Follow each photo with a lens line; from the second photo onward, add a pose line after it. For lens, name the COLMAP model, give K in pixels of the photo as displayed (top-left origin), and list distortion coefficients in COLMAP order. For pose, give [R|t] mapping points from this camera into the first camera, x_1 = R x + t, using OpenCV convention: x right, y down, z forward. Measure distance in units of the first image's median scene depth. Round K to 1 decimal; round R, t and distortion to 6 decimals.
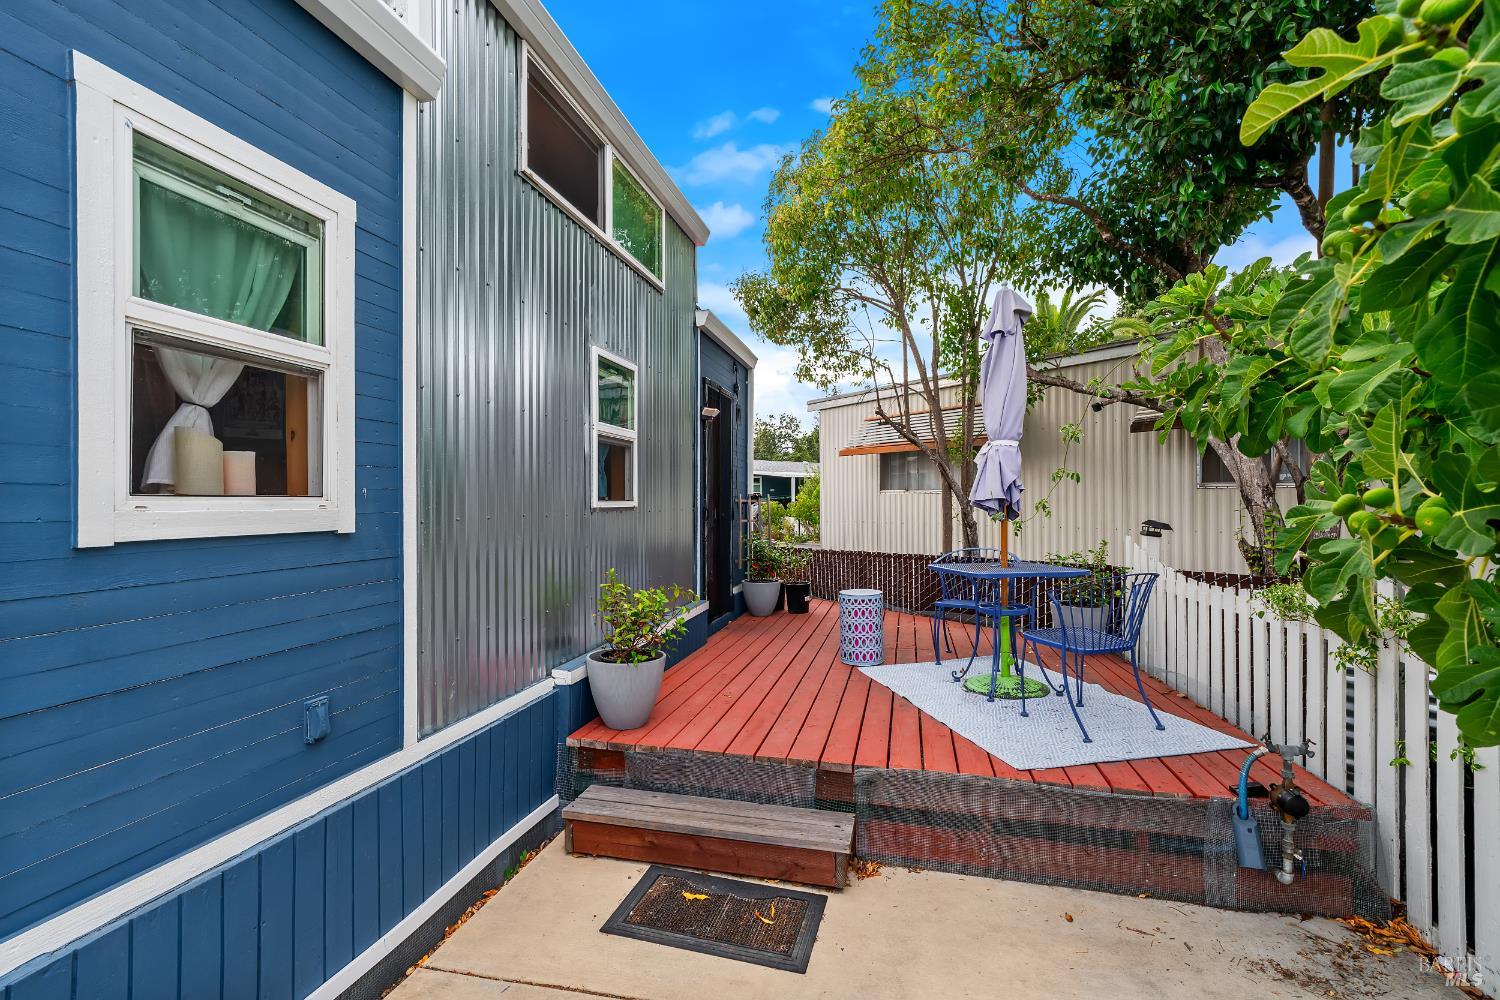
lens RADIAL K [[681.3, 0, 745.3], [0, 681.3, 488.9], [0, 0, 1]] dist [-0.000158, 0.001498]
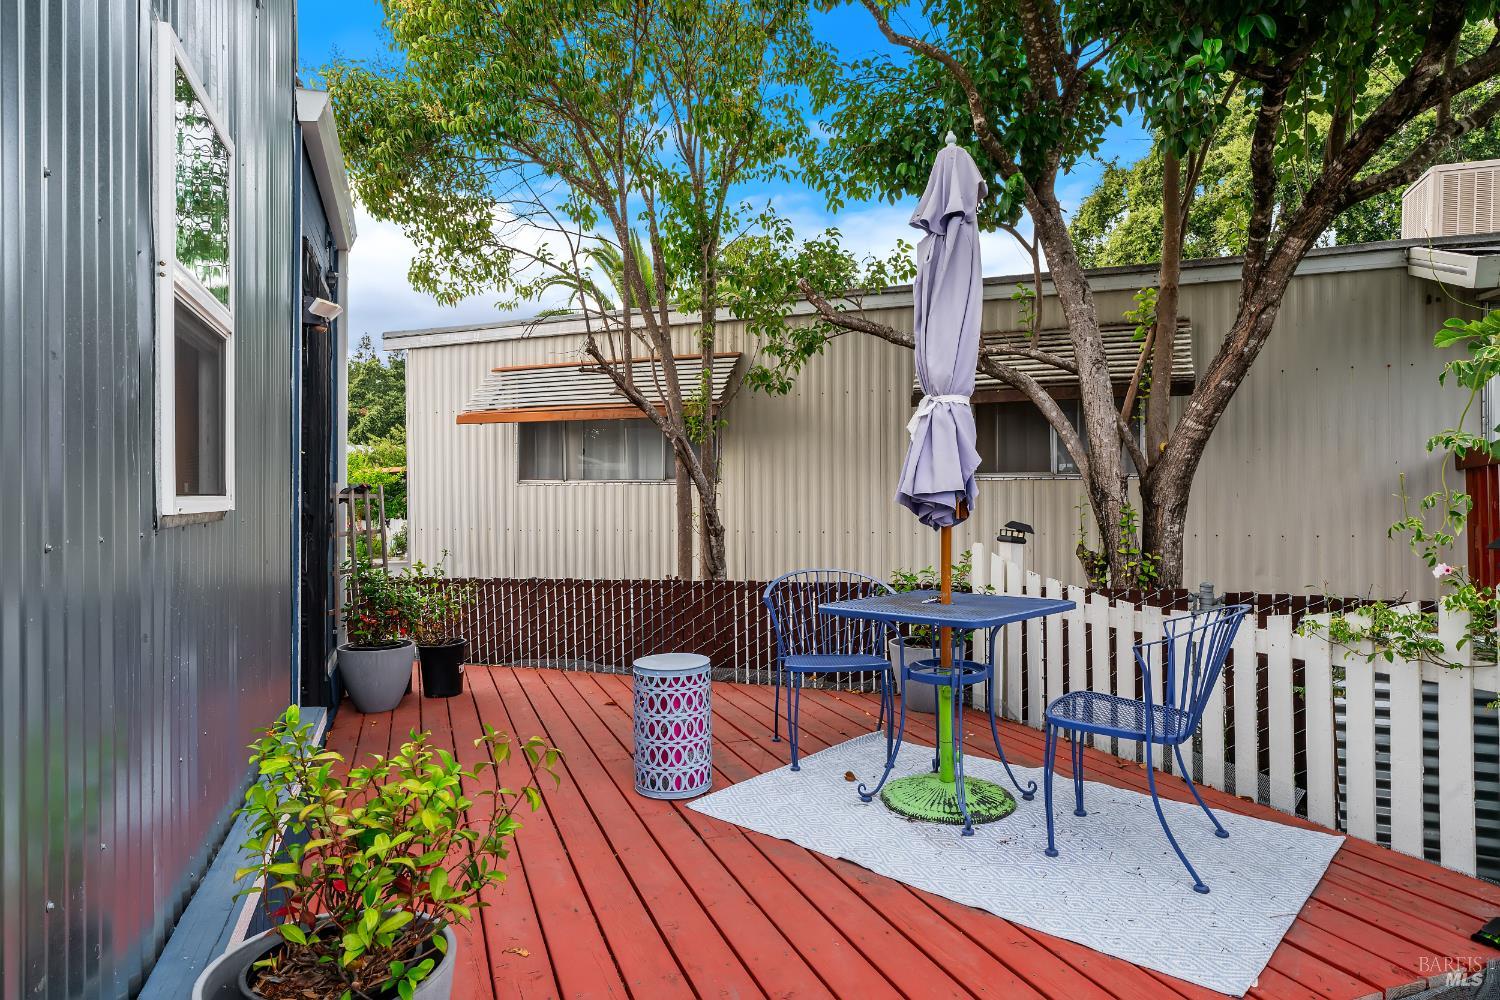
lens RADIAL K [[856.5, 0, 751.1], [0, 856.5, 489.6], [0, 0, 1]] dist [0.001349, 0.000892]
pose [[0.821103, 0.003712, 0.570768, -0.134746], [-0.008736, 0.999943, 0.006065, 0.005990], [-0.570714, -0.009966, 0.821089, 0.306323]]
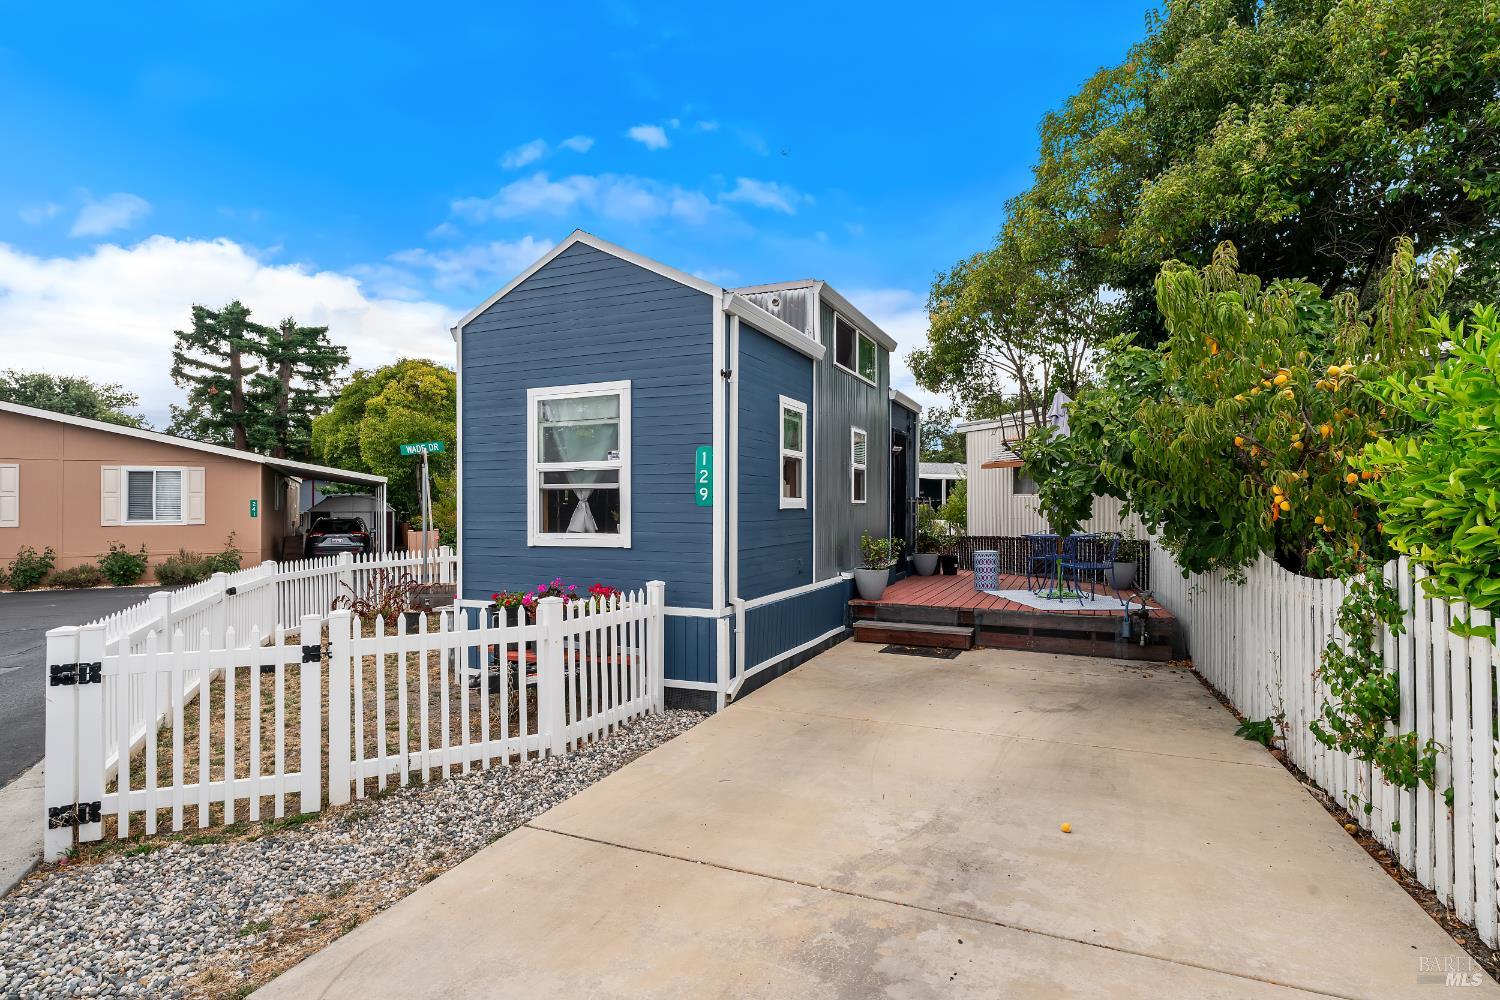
lens RADIAL K [[764.0, 0, 750.0], [0, 764.0, 500.0], [0, 0, 1]] dist [-0.019497, 0.018023]
pose [[0.984371, -0.000561, -0.176106, -0.069405], [0.002558, 0.999935, 0.011111, -0.006013], [0.176088, -0.011387, 0.984309, -0.848312]]
